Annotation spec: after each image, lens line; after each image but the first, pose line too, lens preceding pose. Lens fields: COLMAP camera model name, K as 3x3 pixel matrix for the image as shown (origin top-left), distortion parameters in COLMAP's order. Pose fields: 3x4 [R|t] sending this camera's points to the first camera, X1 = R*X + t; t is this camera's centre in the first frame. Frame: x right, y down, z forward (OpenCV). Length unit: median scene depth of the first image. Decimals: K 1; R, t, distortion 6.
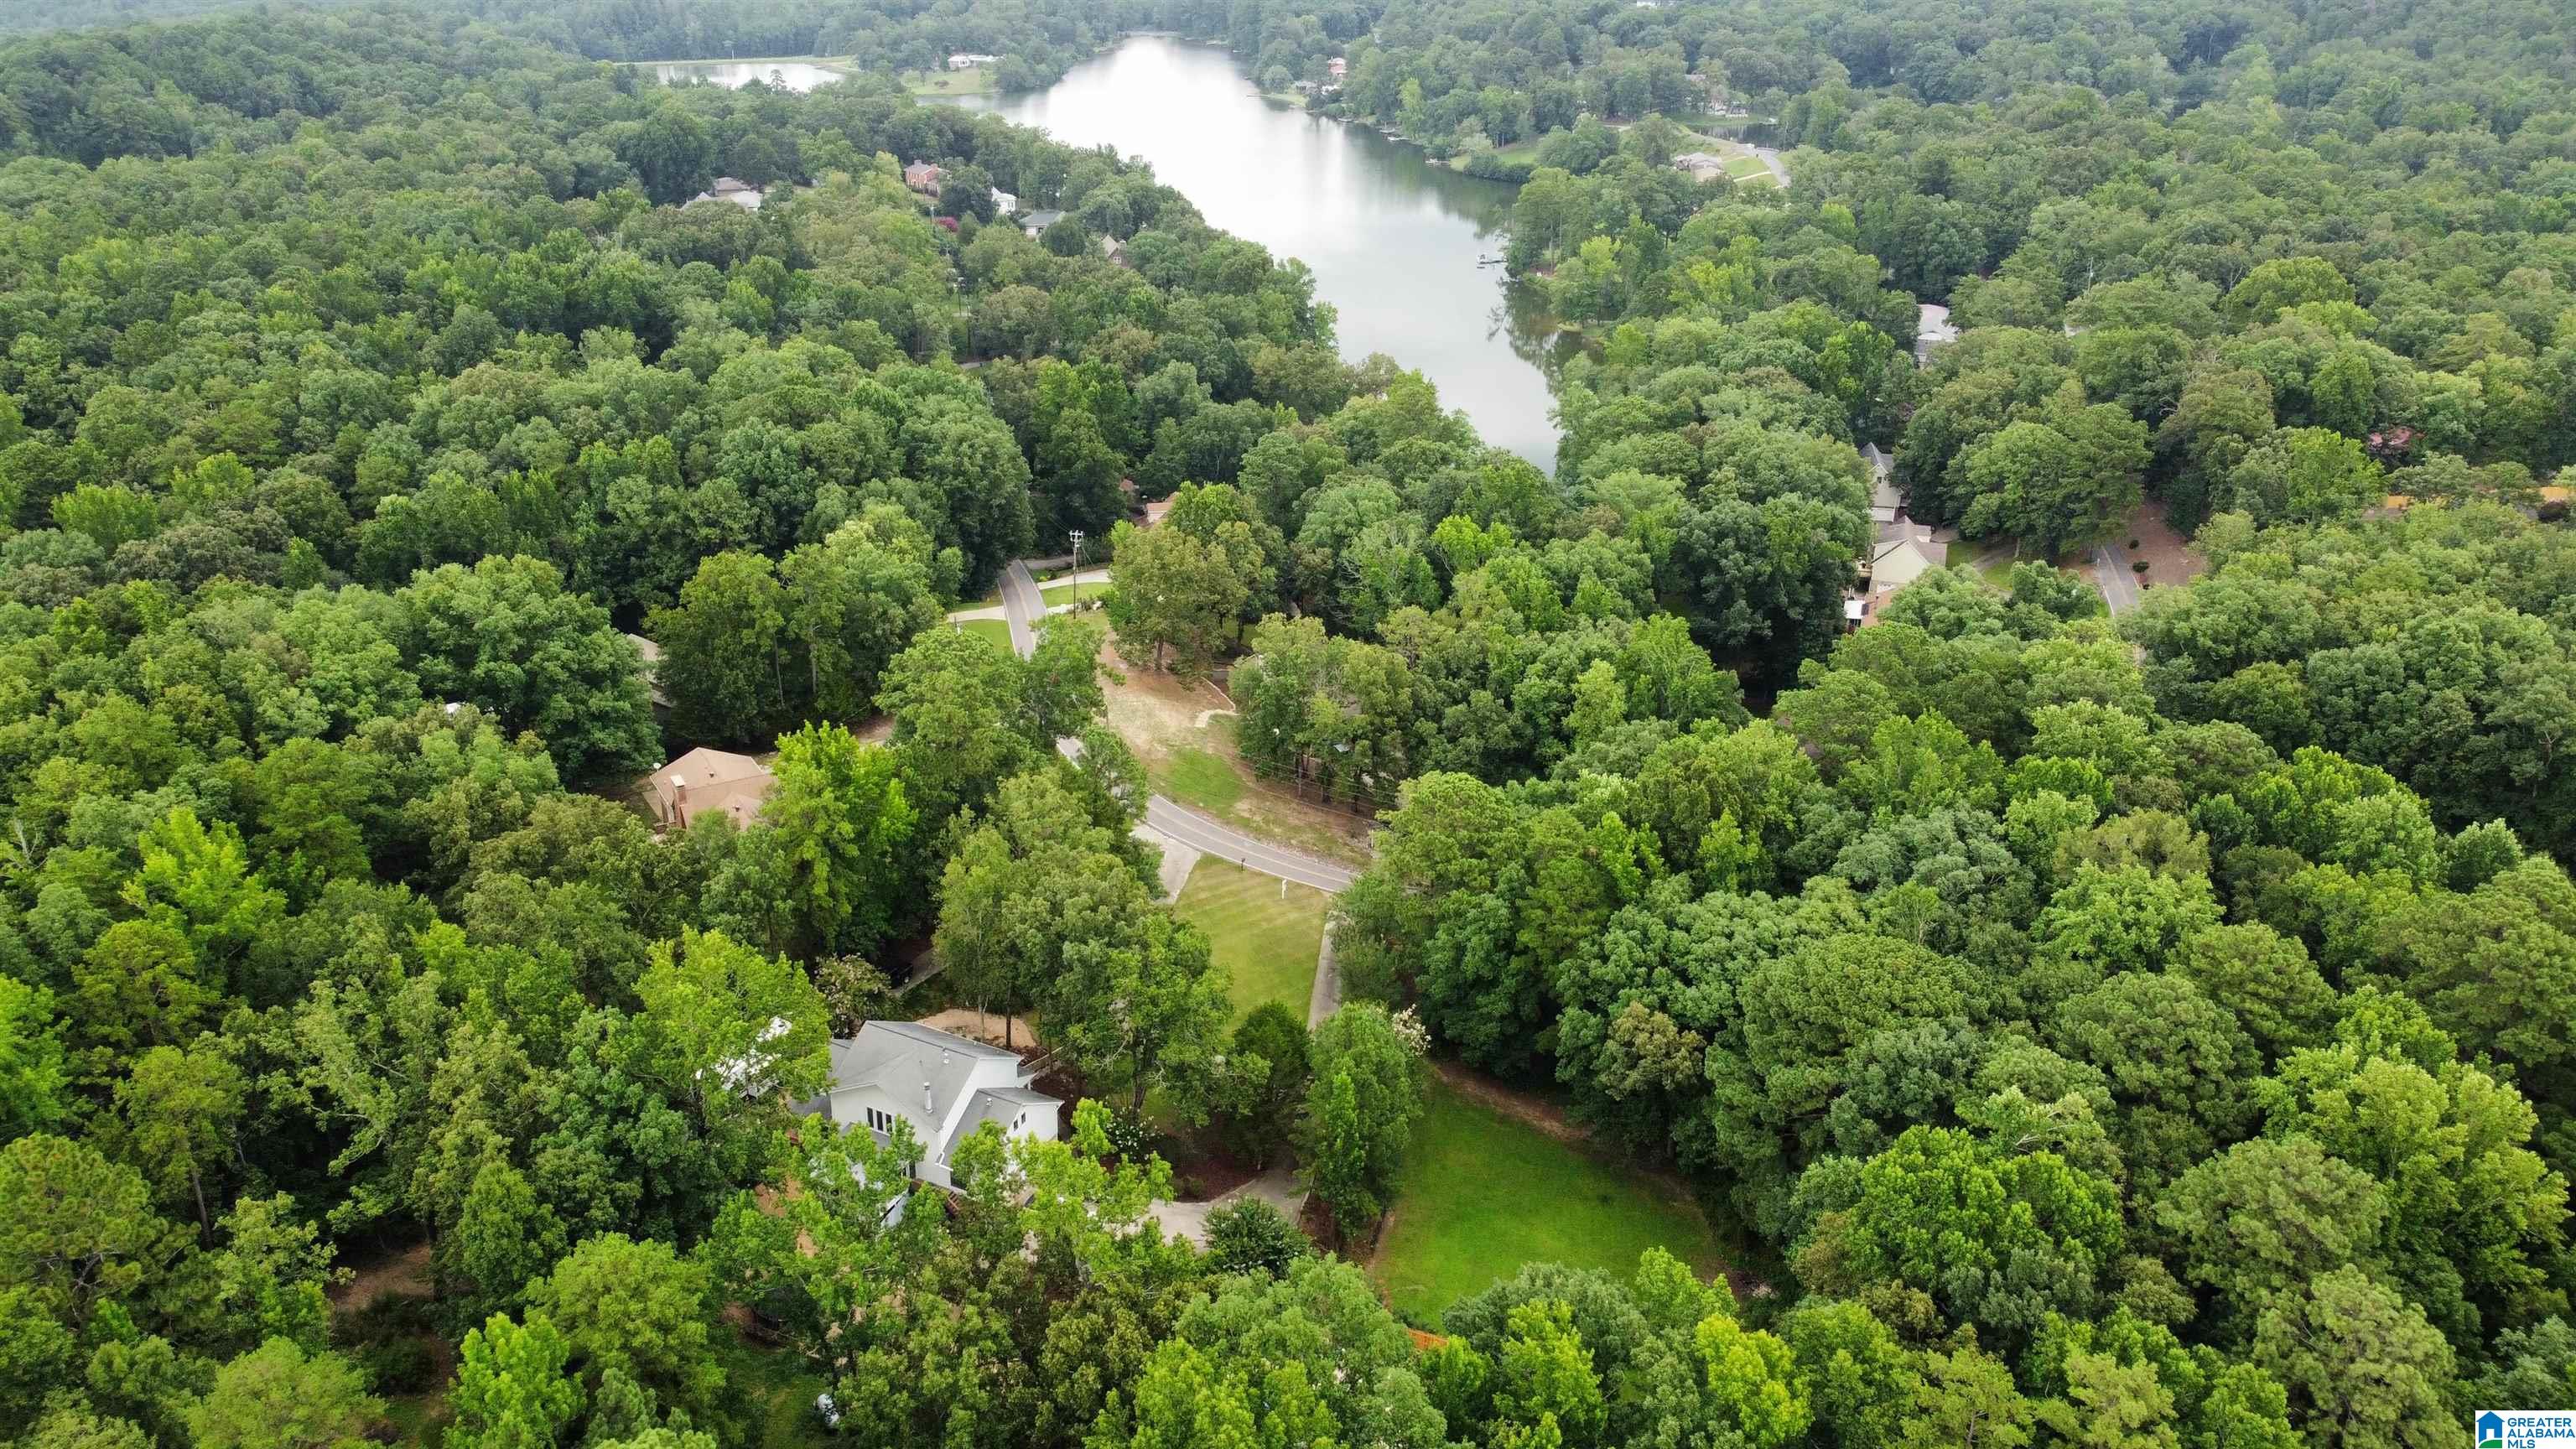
lens RADIAL K [[1948.3, 0, 1265.4], [0, 1948.3, 722.8], [0, 0, 1]] dist [0.002257, -0.007912]
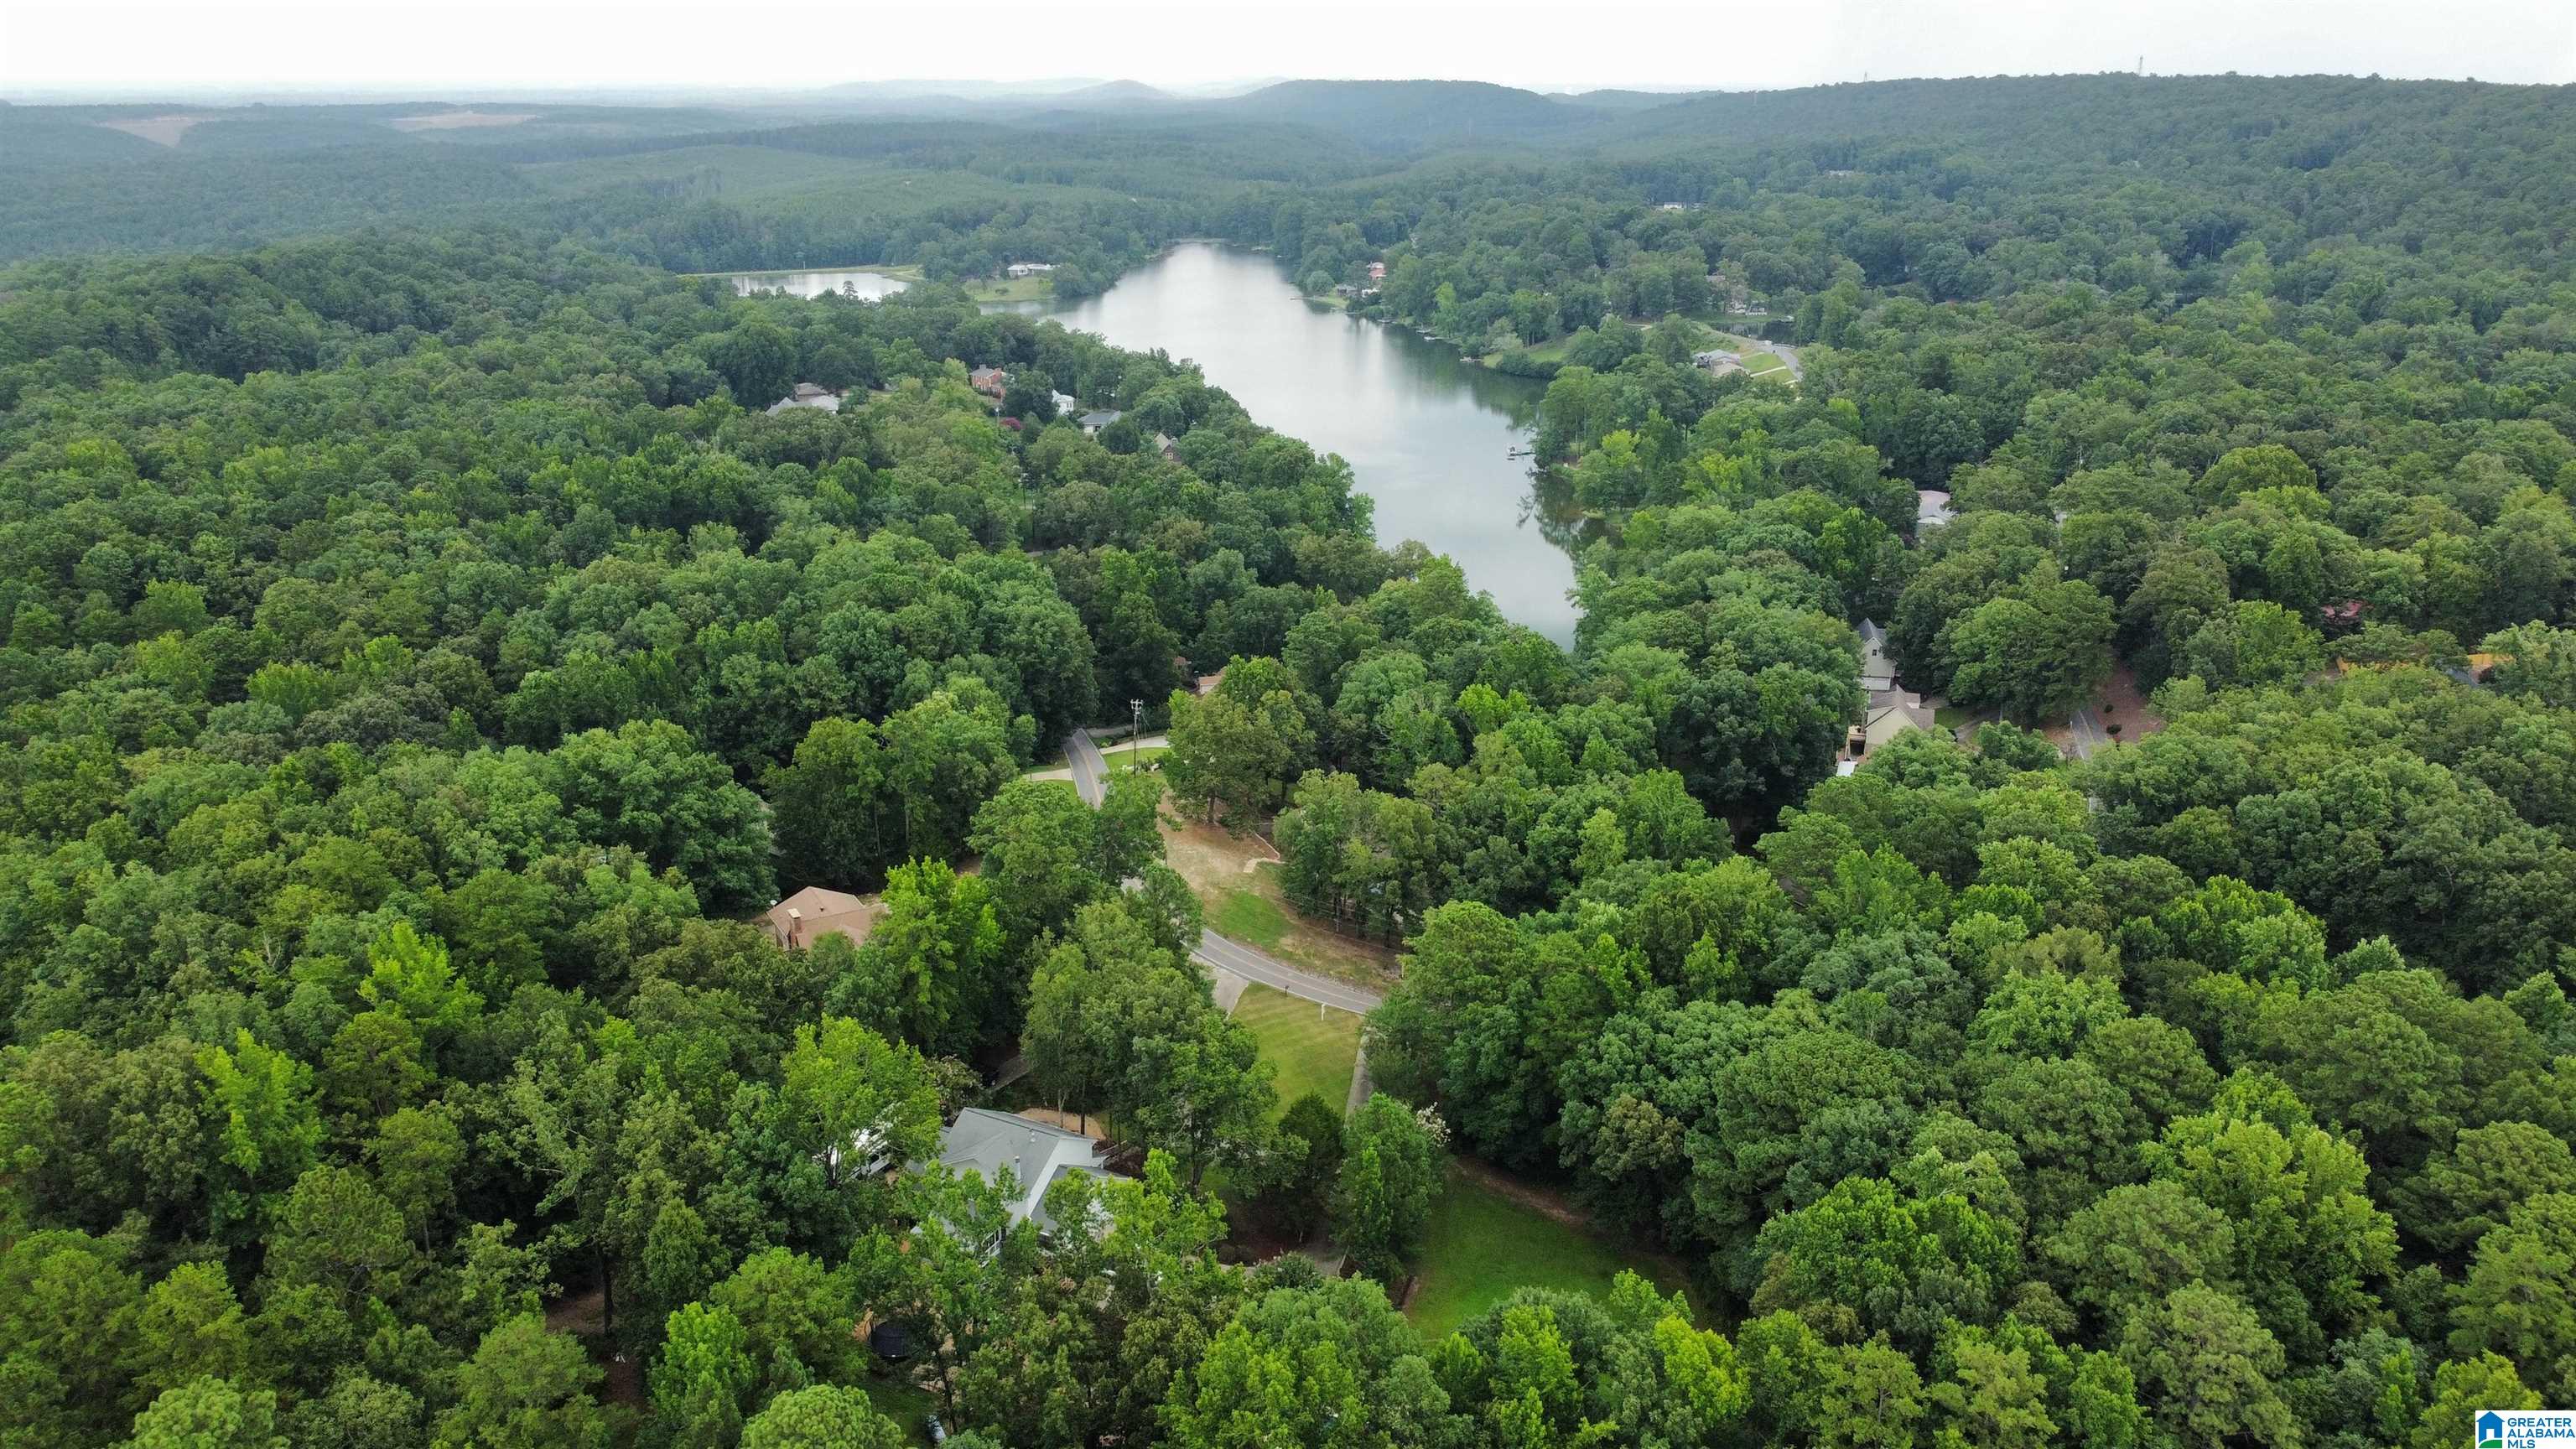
lens RADIAL K [[1948.3, 0, 1265.4], [0, 1948.3, 722.8], [0, 0, 1]] dist [0.002257, -0.007912]
pose [[0.999697, -0.005638, -0.023973, 0.004050], [0.003373, 0.995612, -0.093514, 0.023524], [0.024395, 0.093405, 0.995329, -0.132606]]
